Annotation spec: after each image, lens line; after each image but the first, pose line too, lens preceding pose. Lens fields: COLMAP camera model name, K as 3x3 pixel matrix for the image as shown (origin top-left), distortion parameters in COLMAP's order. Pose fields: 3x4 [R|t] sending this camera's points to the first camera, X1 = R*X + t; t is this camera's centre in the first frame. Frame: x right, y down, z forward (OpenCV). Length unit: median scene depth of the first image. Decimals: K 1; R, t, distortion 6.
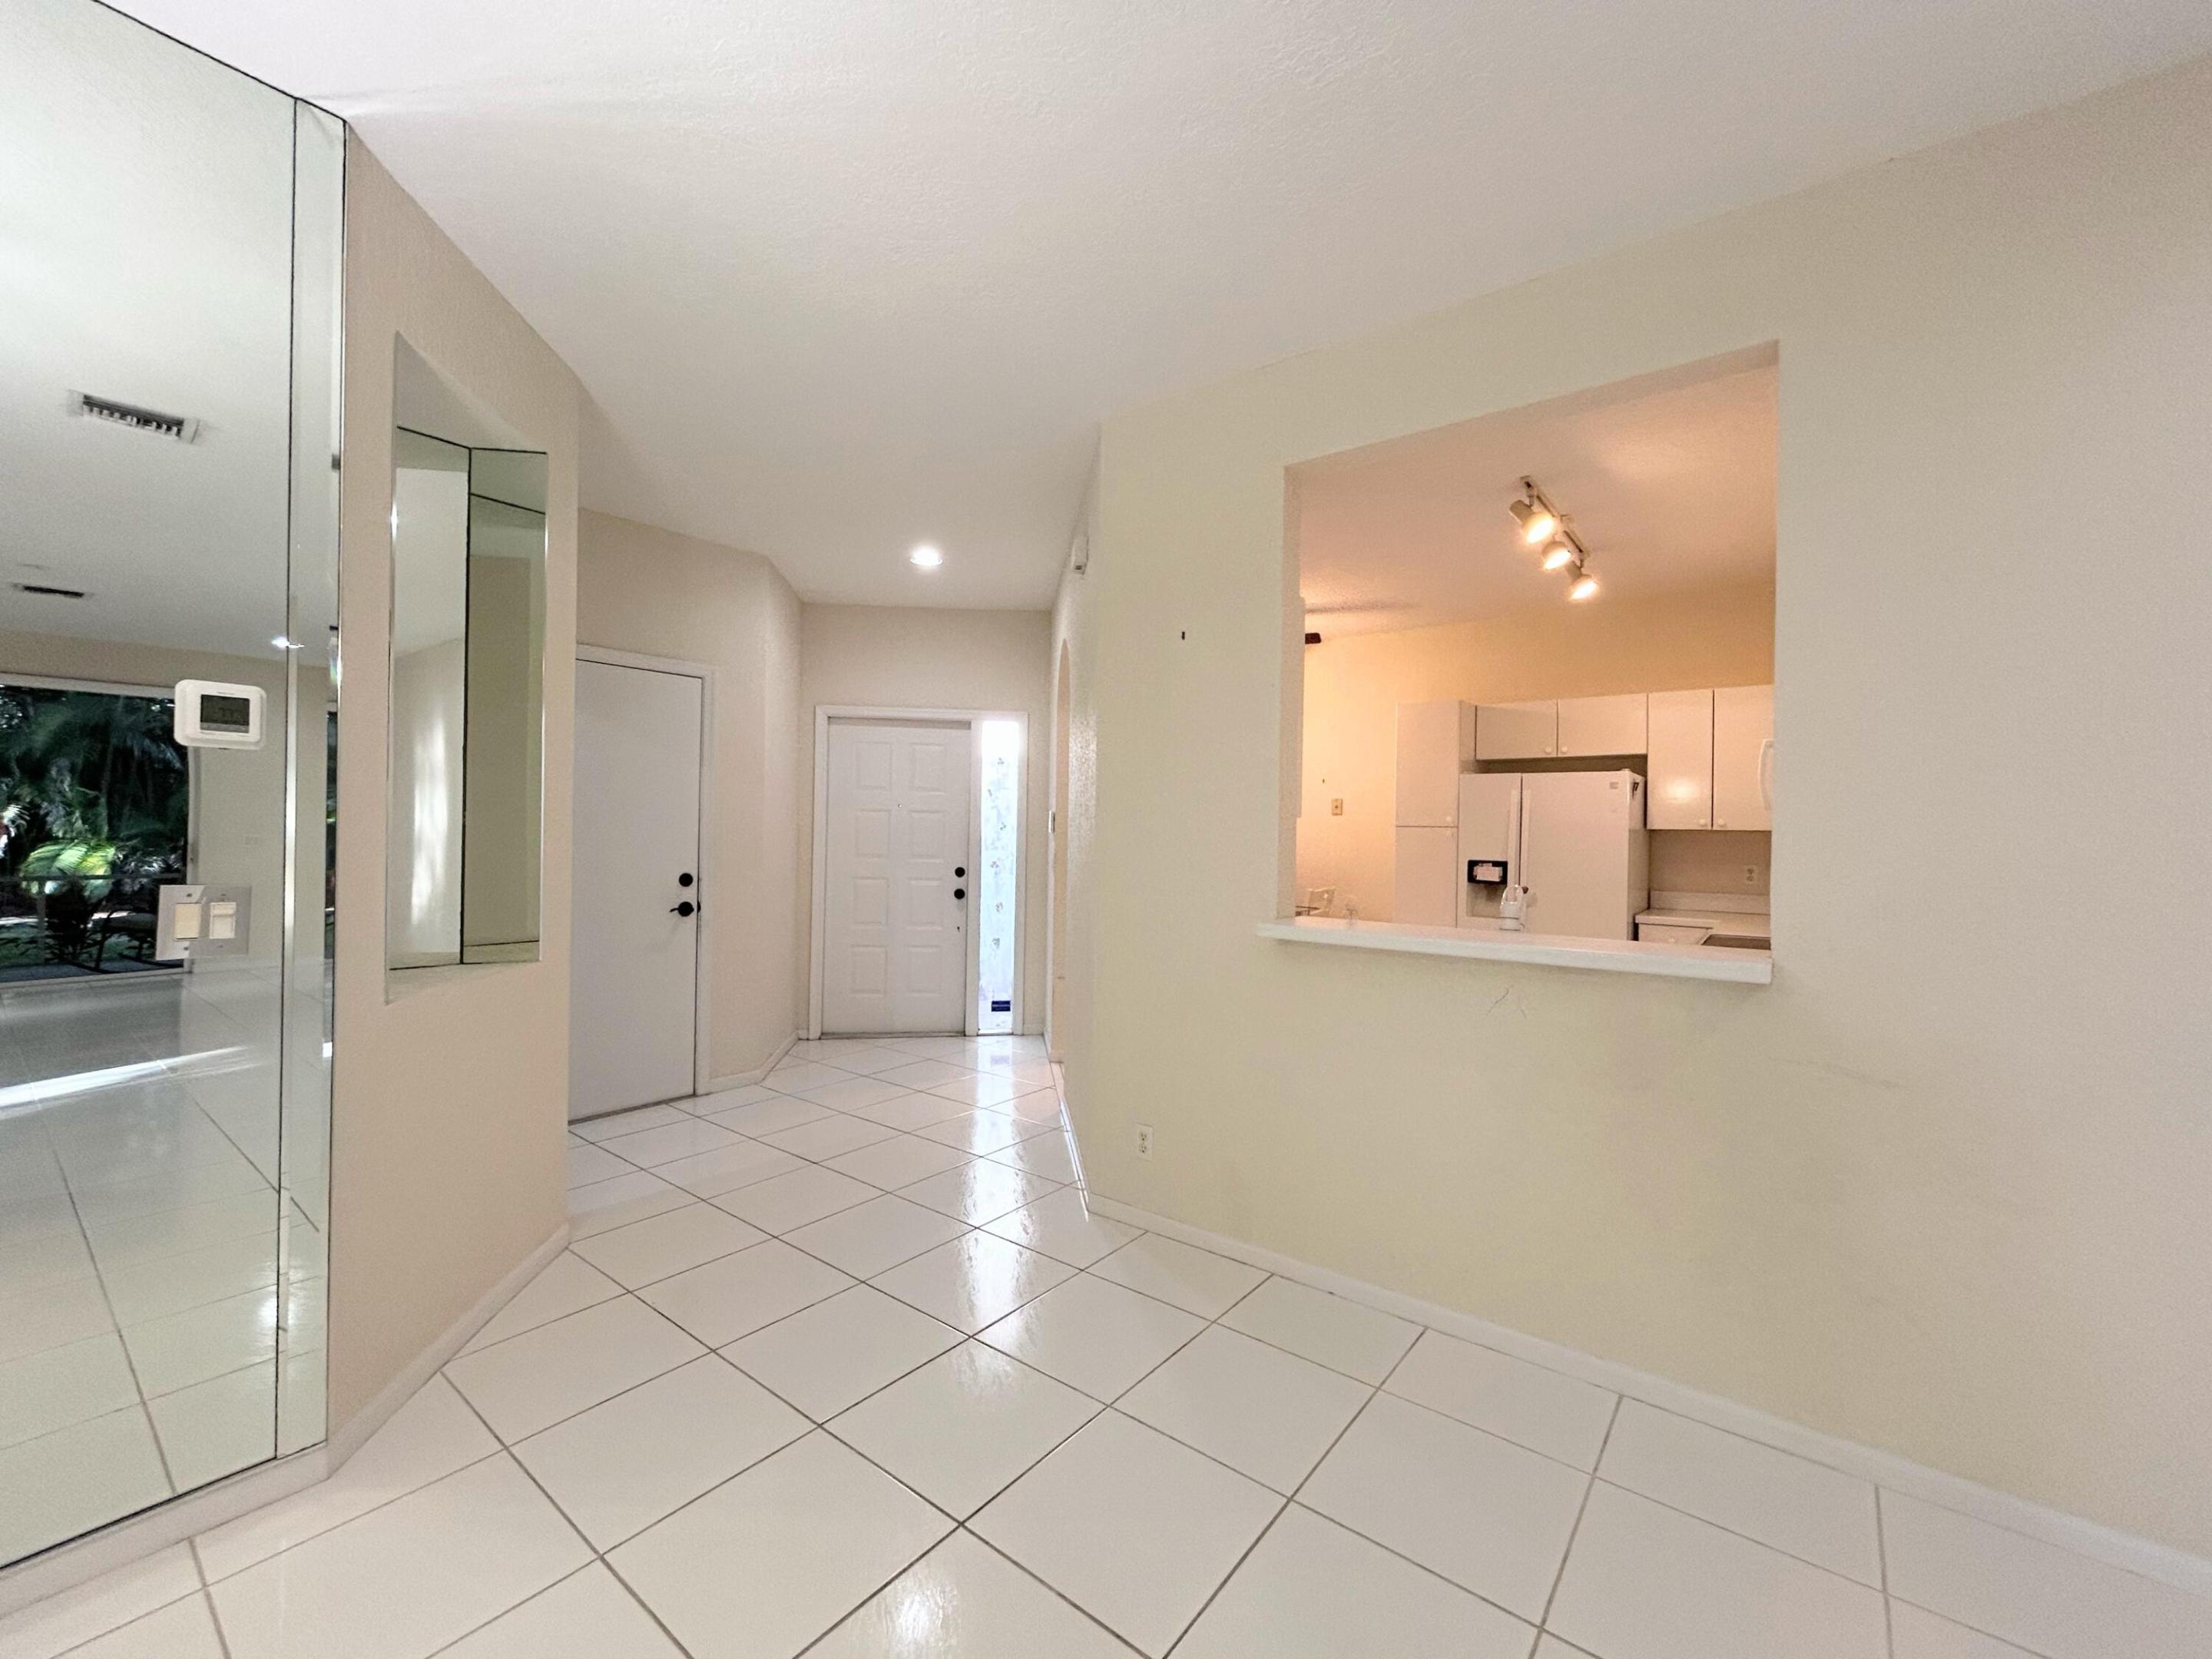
lens RADIAL K [[906.4, 0, 1097.7], [0, 906.4, 817.6], [0, 0, 1]] dist [-0.008115, 0.000006]
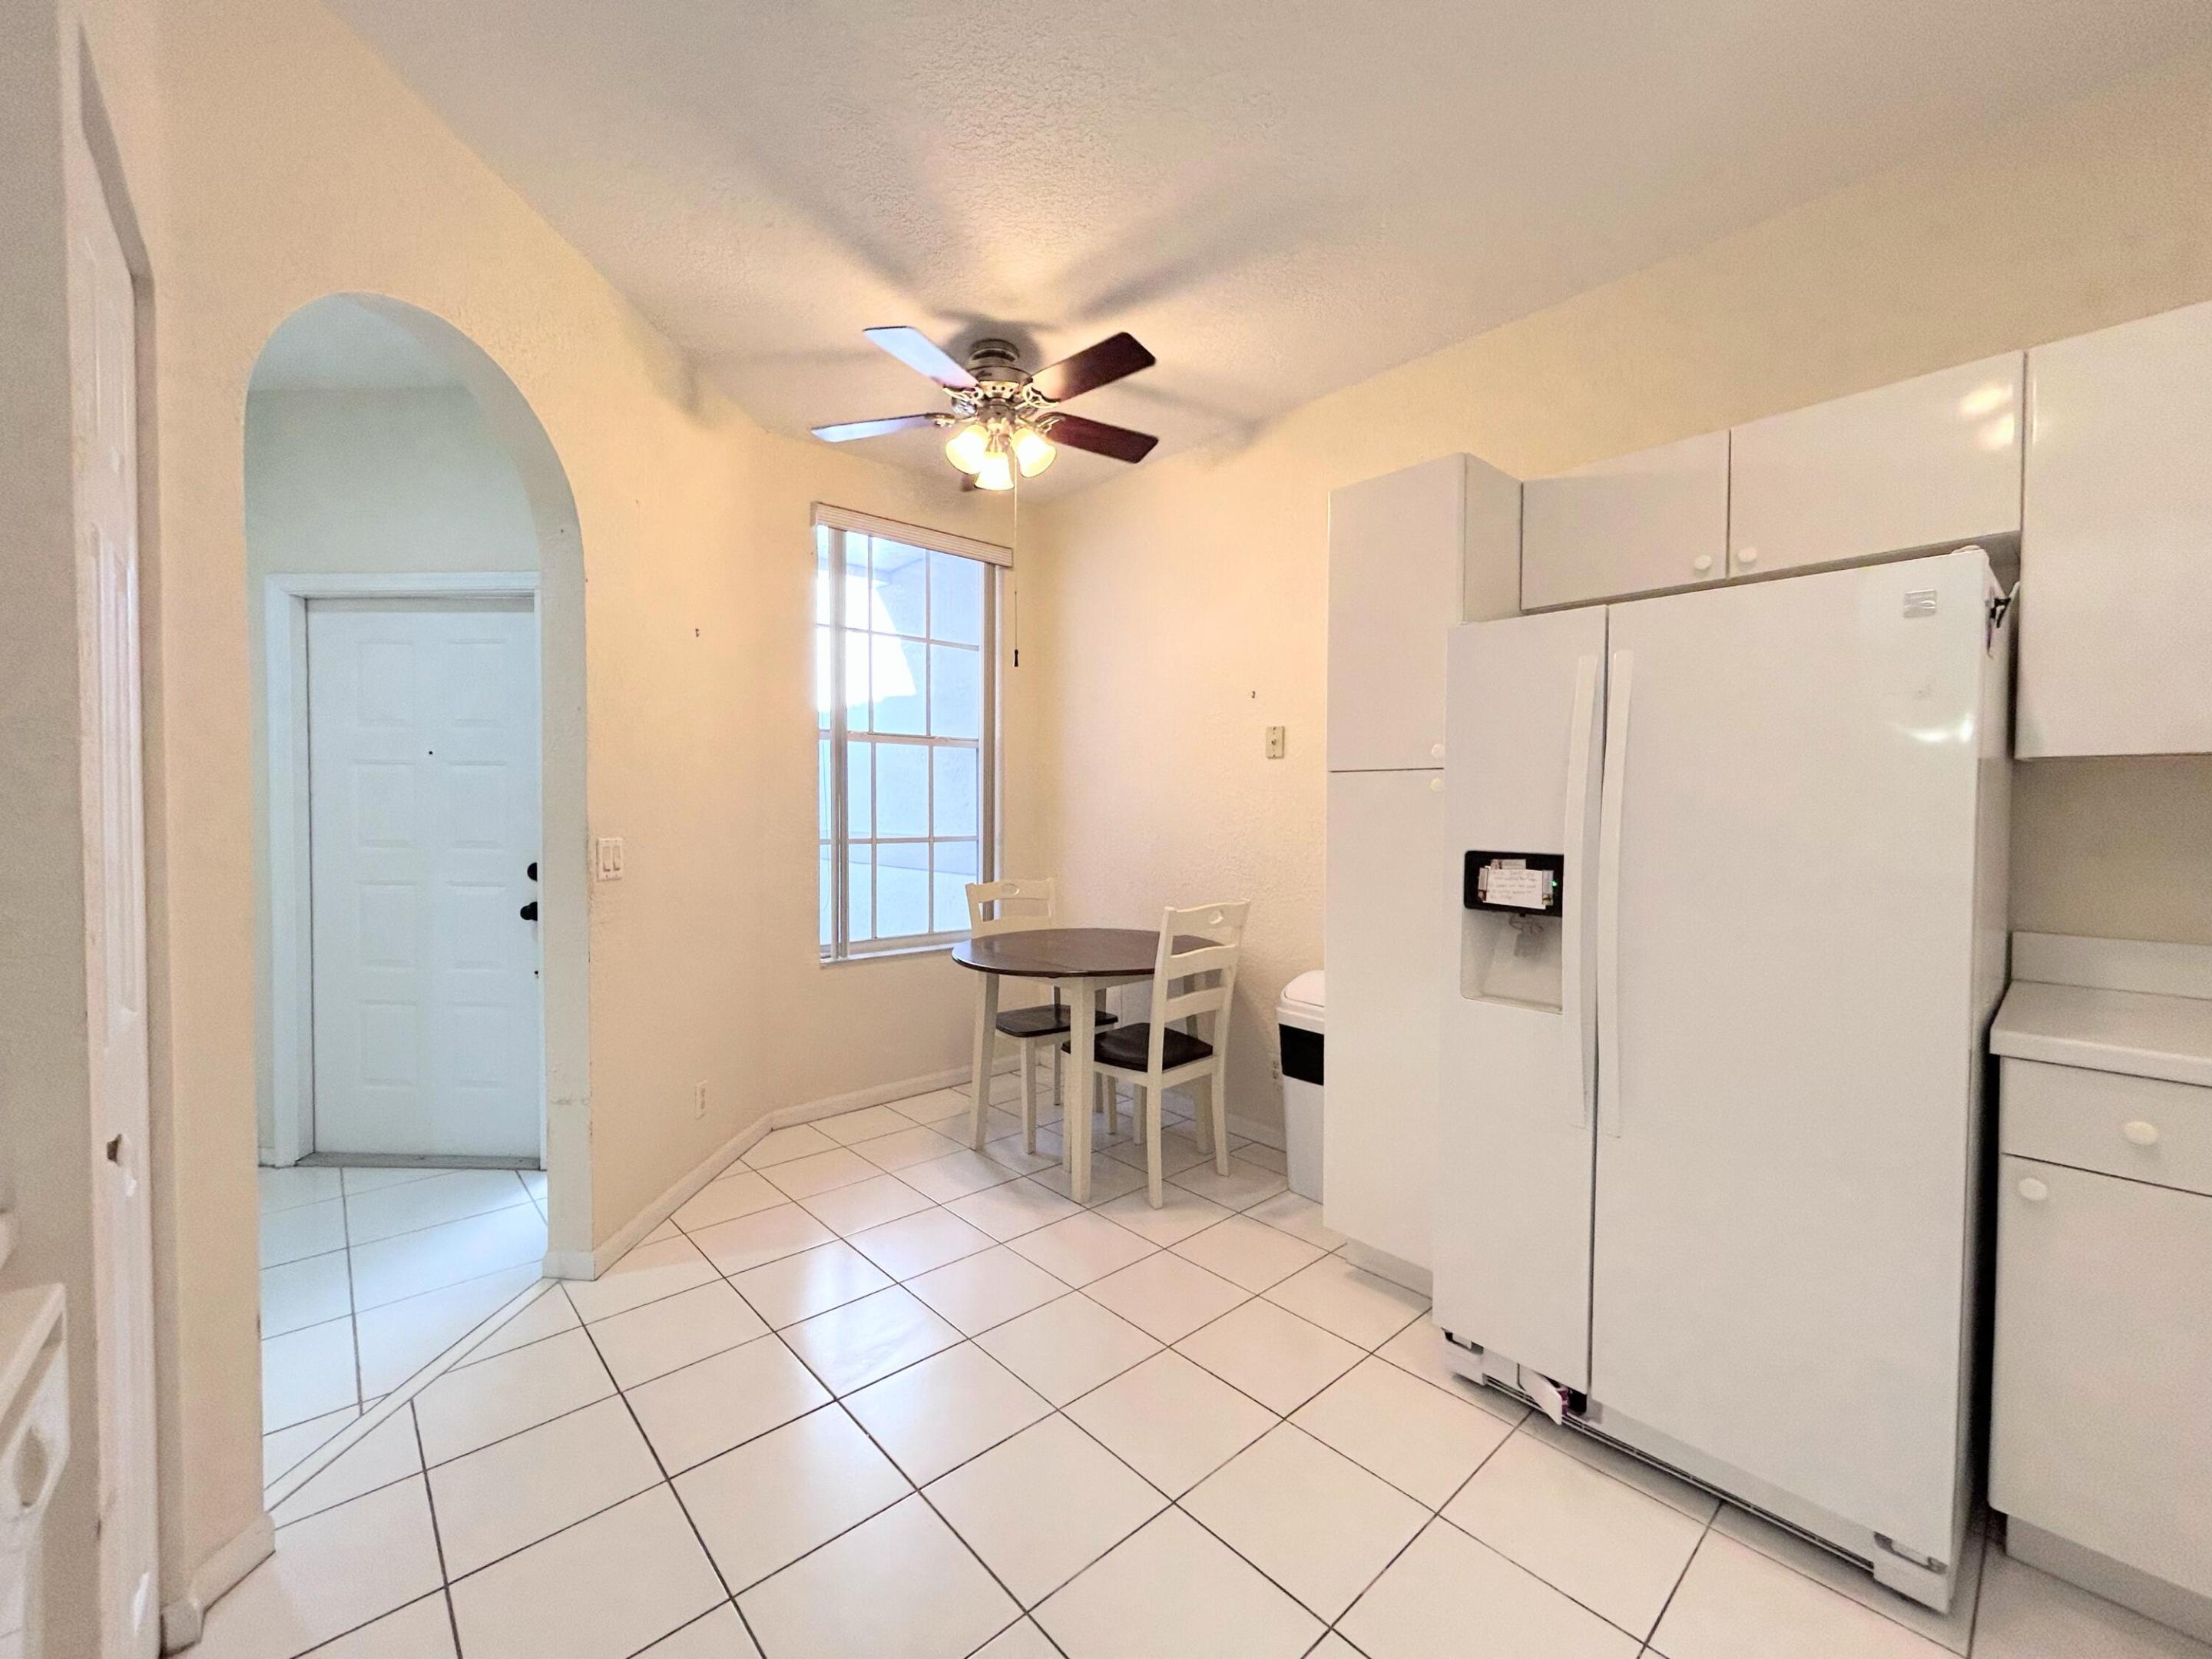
lens RADIAL K [[893.7, 0, 1106.0], [0, 893.7, 829.5], [0, 0, 1]] dist [-0.000733, -0.000128]
pose [[0.987215, -0.008052, -0.159188, 0.324927], [0.014865, 0.999021, 0.041655, 0.020486], [0.158697, -0.043488, 0.986369, 0.614150]]
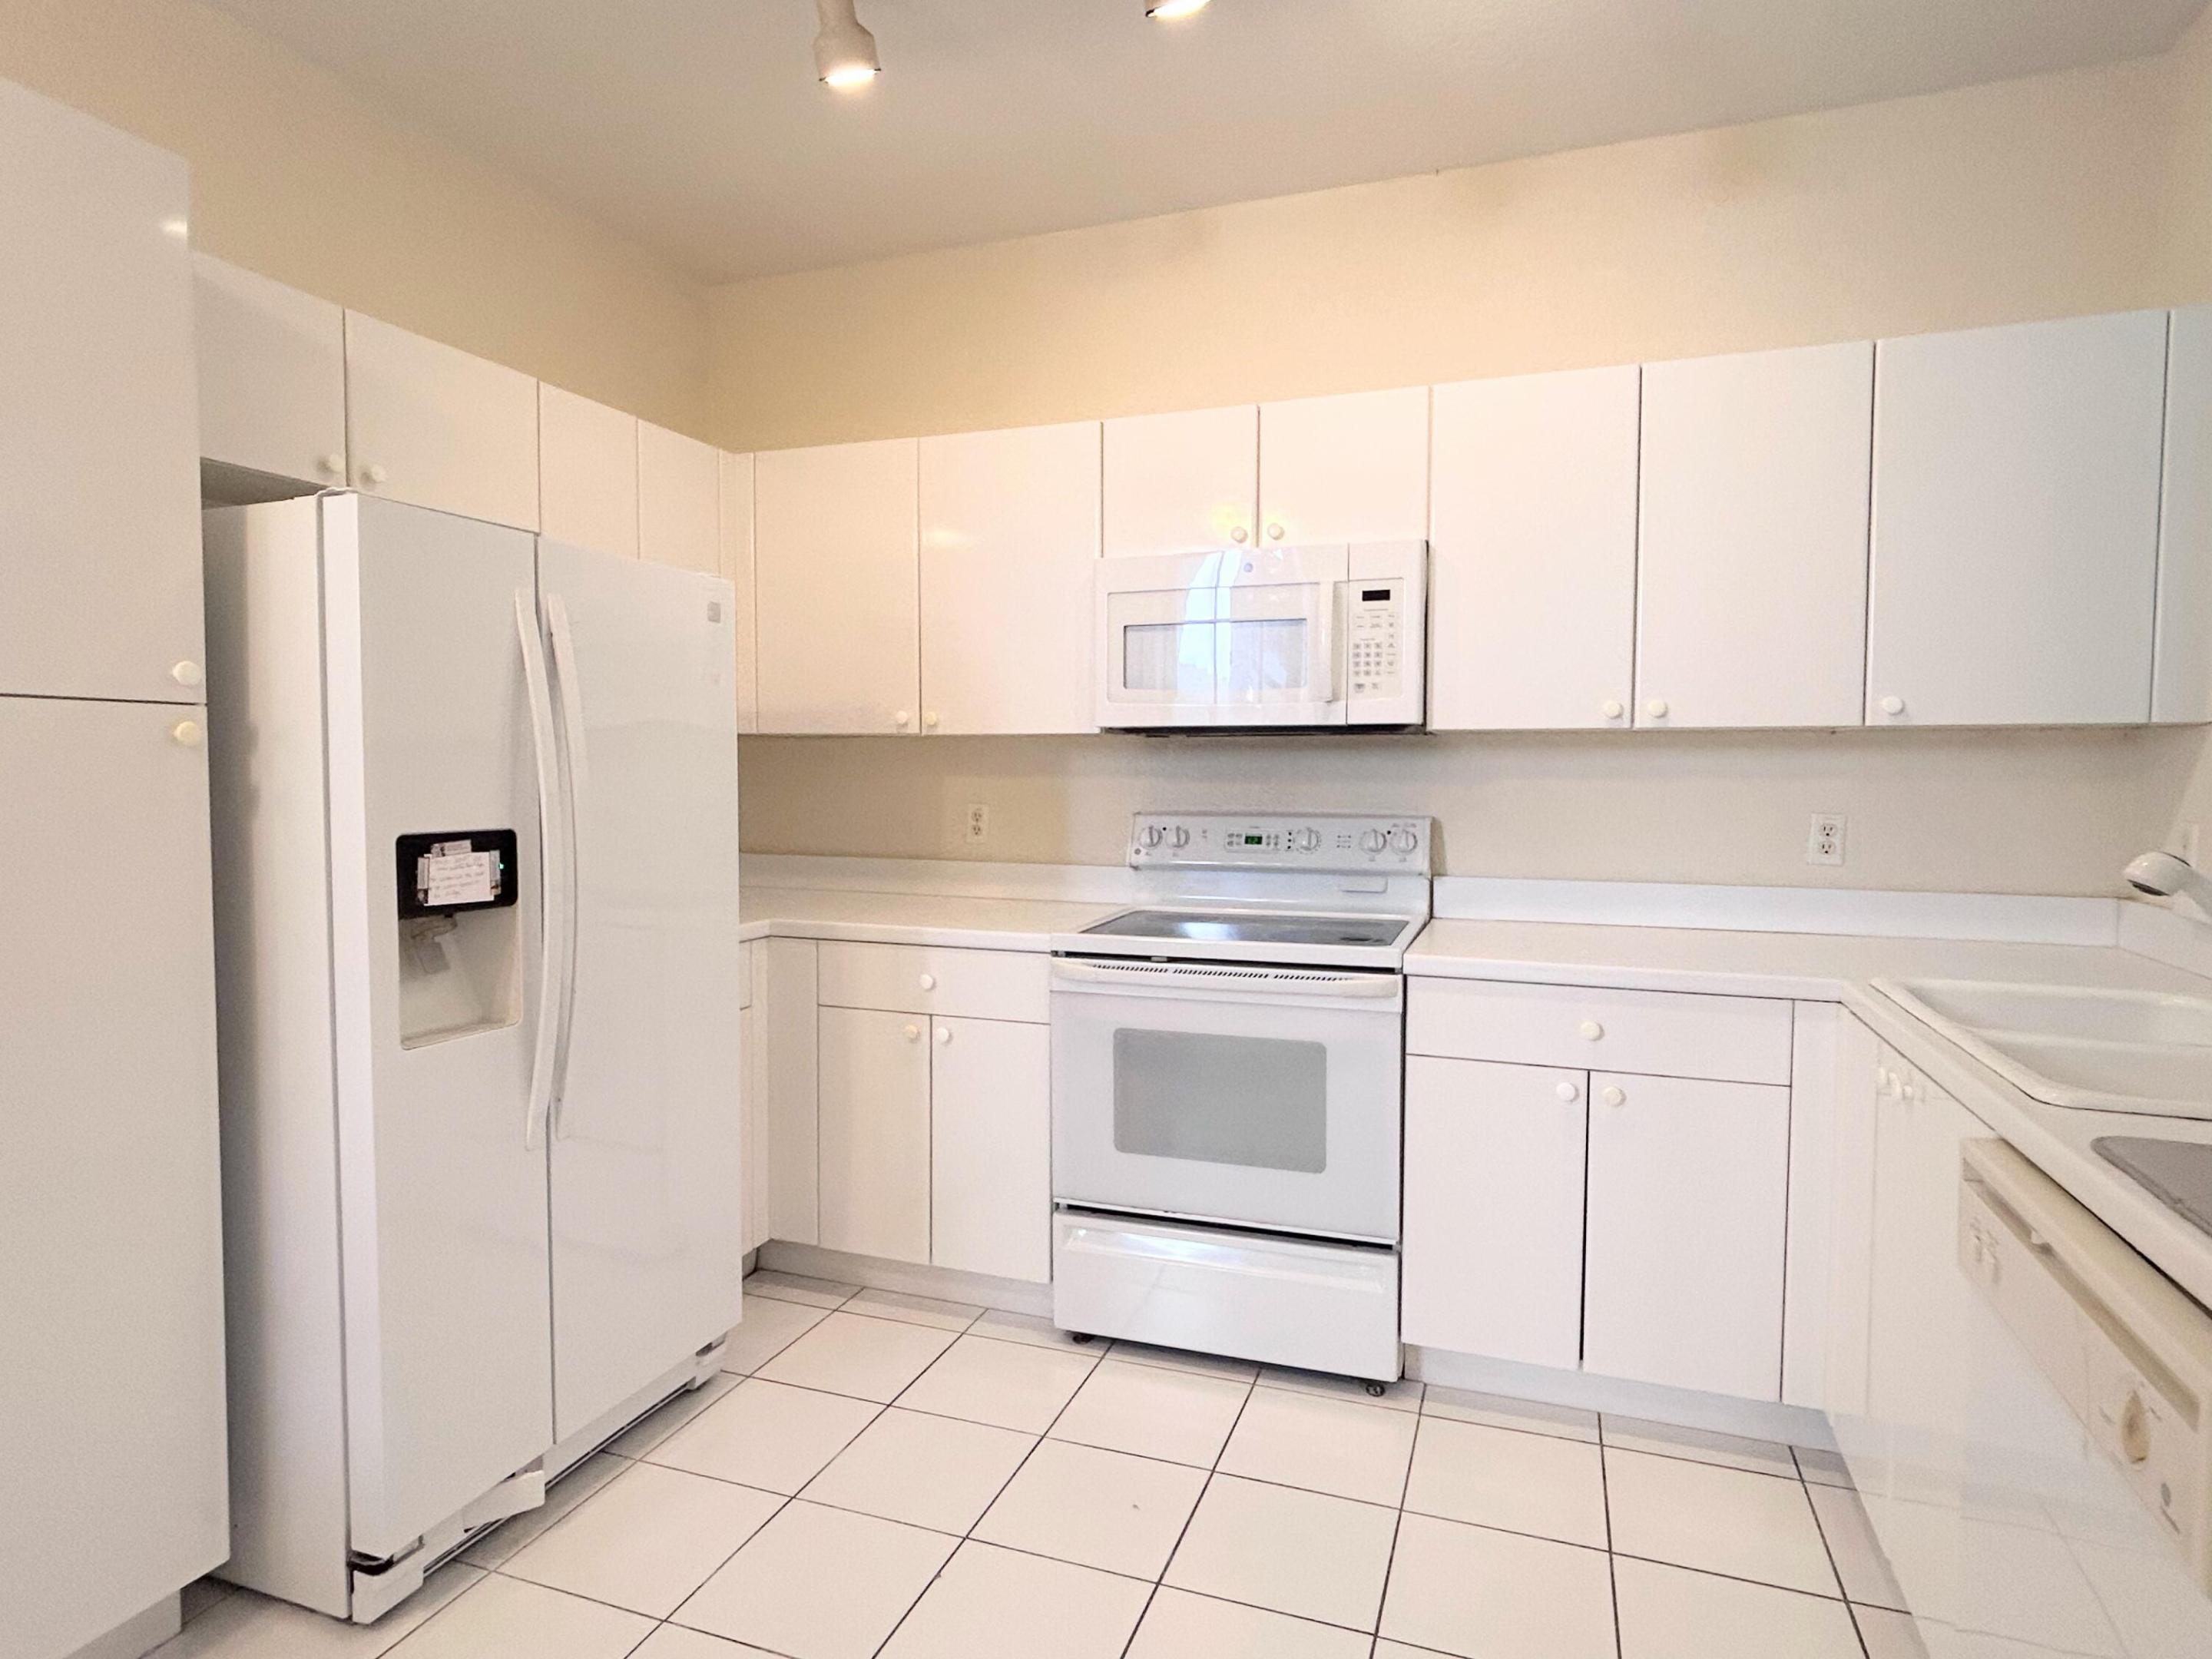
lens RADIAL K [[1222.0, 0, 1100.1], [0, 1222.0, 827.3], [0, 0, 1]] dist [-0.003522, 0.002223]
pose [[-0.317105, -0.061898, 0.946368, 0.015228], [-0.024308, 0.998071, 0.057134, 0.020118], [-0.948079, -0.004886, -0.317998, 0.935001]]
